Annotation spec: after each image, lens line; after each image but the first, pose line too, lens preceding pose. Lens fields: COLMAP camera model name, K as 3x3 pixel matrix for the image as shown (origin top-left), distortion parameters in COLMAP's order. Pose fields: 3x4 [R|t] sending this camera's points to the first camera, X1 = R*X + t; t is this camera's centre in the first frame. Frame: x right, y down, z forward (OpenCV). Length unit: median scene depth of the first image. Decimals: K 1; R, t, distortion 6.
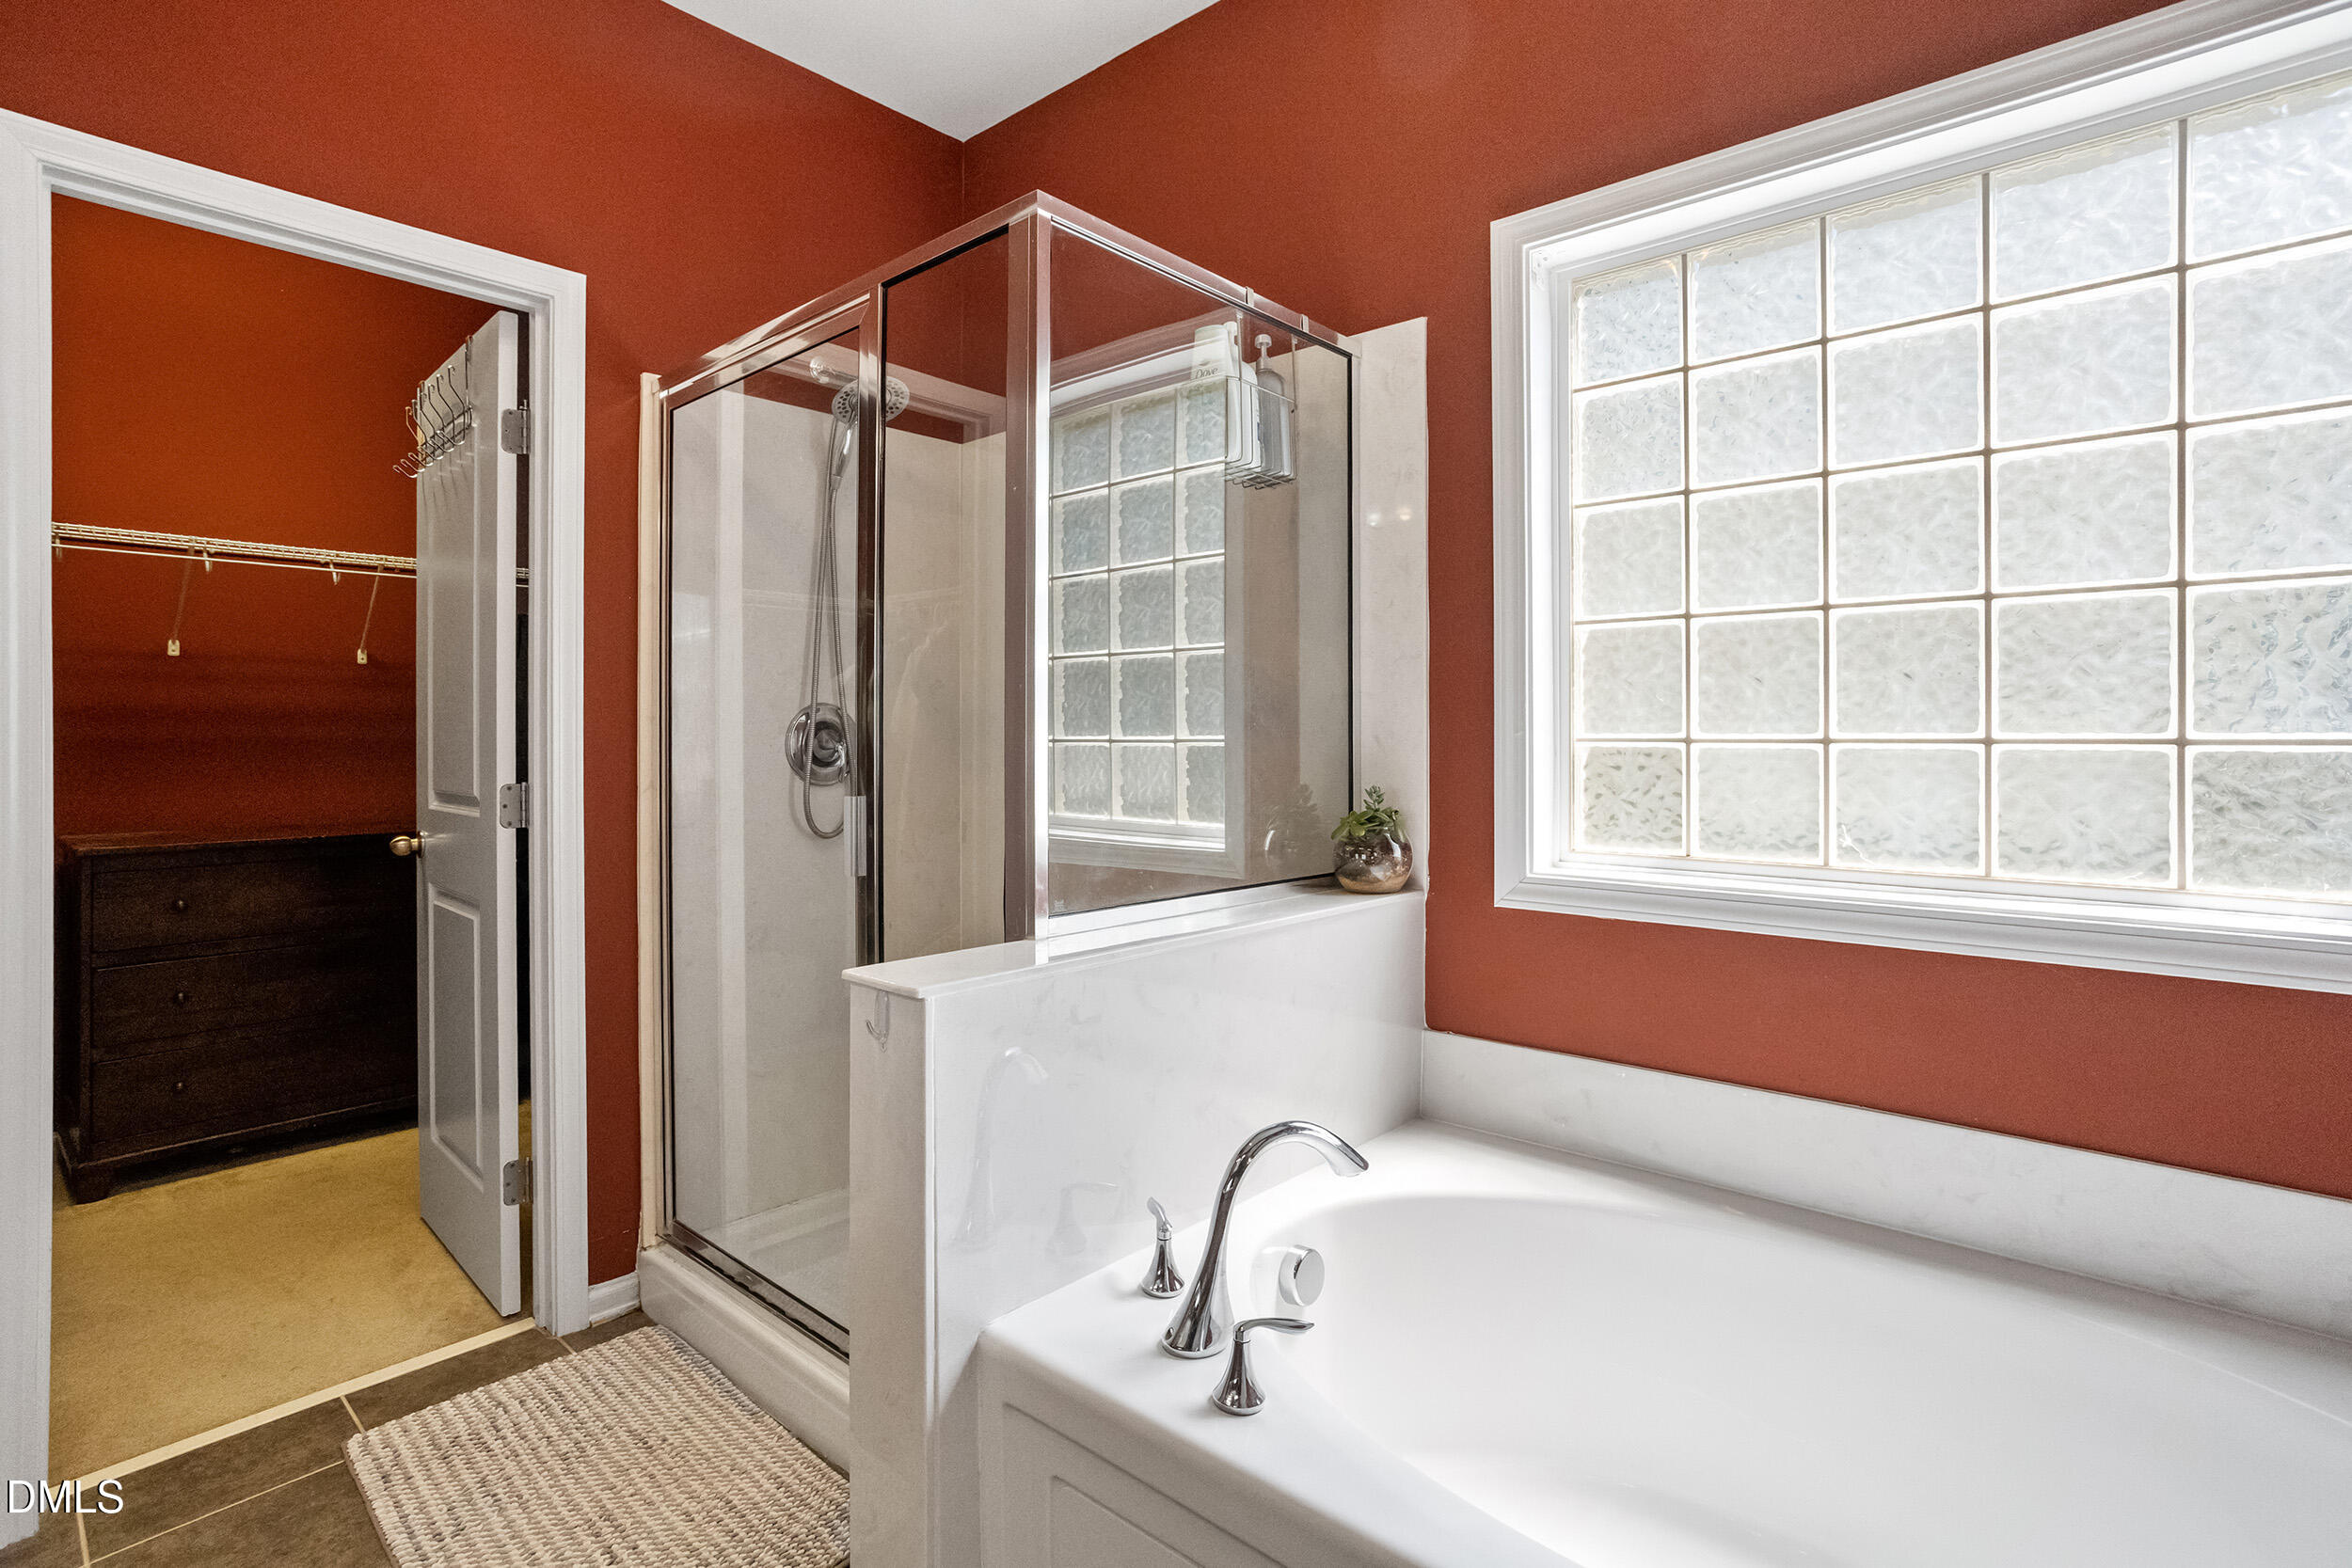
lens RADIAL K [[1148.9, 0, 1177.4], [0, 1148.9, 769.8], [0, 0, 1]] dist [-0.000428, 0.015738]
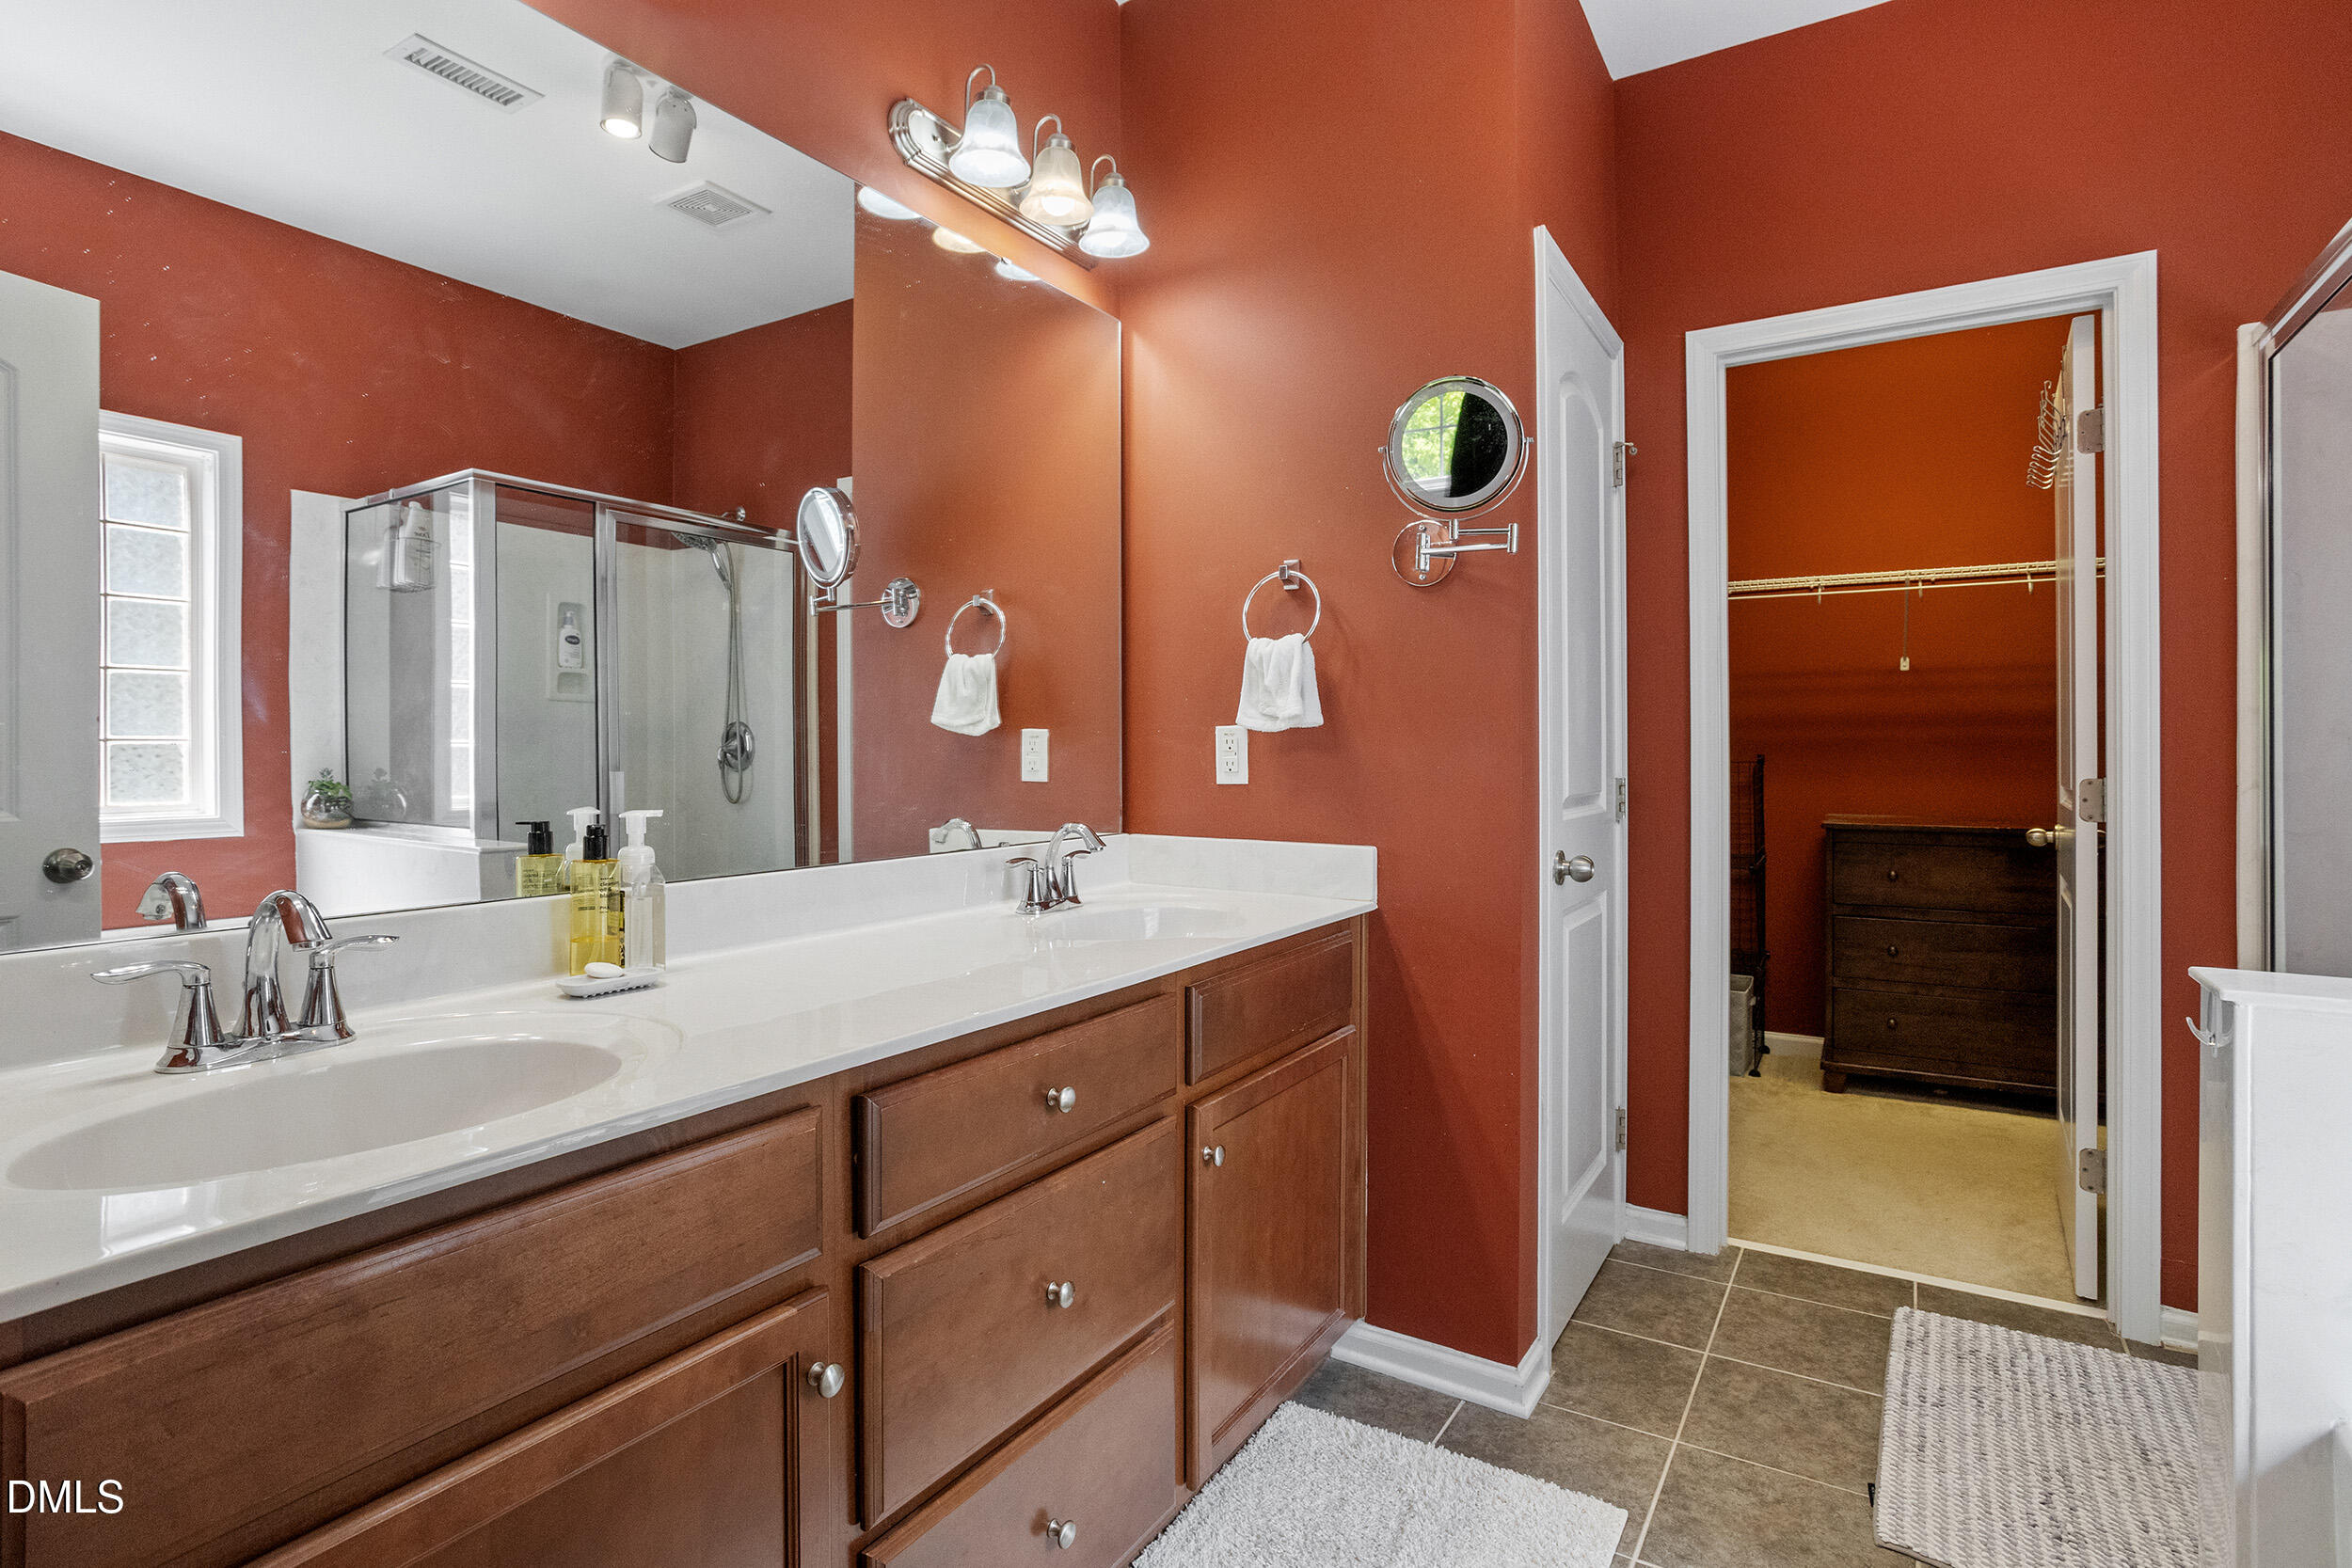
lens RADIAL K [[1248.7, 0, 1179.5], [0, 1248.7, 742.7], [0, 0, 1]] dist [-0.001897, 0.000354]
pose [[0.202403, -0.011851, -0.979231, 0.387302], [-0.028335, 0.999437, -0.017952, 0.033998], [0.978892, 0.031380, 0.201953, -0.011174]]
